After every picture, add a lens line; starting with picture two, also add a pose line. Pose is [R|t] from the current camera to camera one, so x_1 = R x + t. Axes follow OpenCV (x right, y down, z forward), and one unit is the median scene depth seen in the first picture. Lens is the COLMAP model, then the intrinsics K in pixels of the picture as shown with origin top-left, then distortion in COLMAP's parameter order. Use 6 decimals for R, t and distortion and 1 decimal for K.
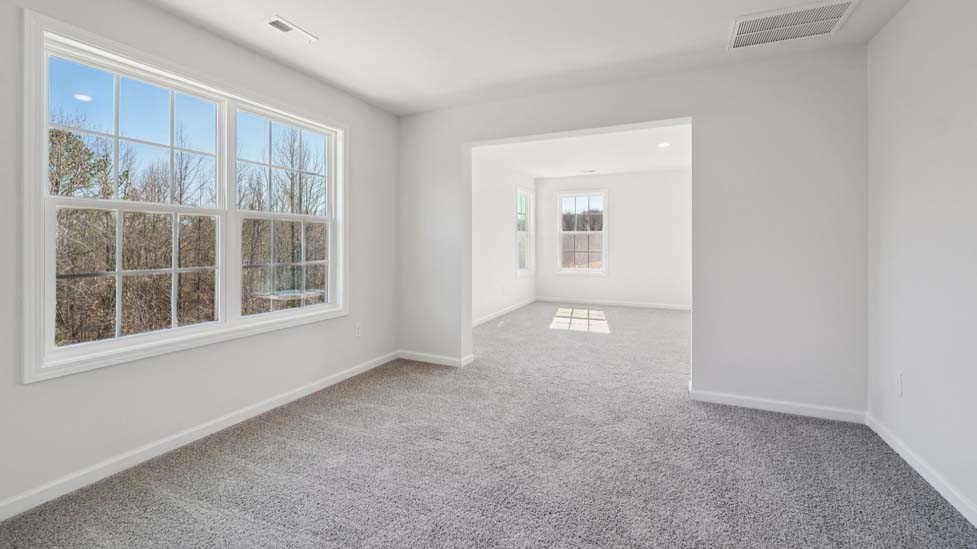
lens RADIAL K [[412.9, 0, 488.2], [0, 412.9, 250.9], [0, 0, 1]] dist [-0.014647, 0.003793]
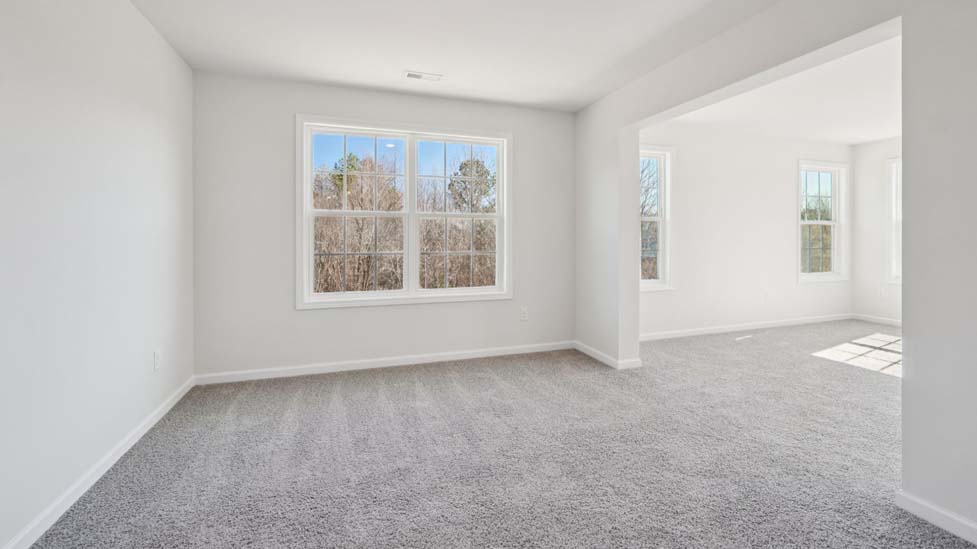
lens RADIAL K [[412.9, 0, 483.9], [0, 412.9, 244.6], [0, 0, 1]] dist [-0.014647, 0.003793]
pose [[0.688352, 0.014933, -0.725223, 0.526458], [-0.014974, 0.999868, 0.006375, -0.001638], [0.725222, 0.006471, 0.688484, 0.185879]]
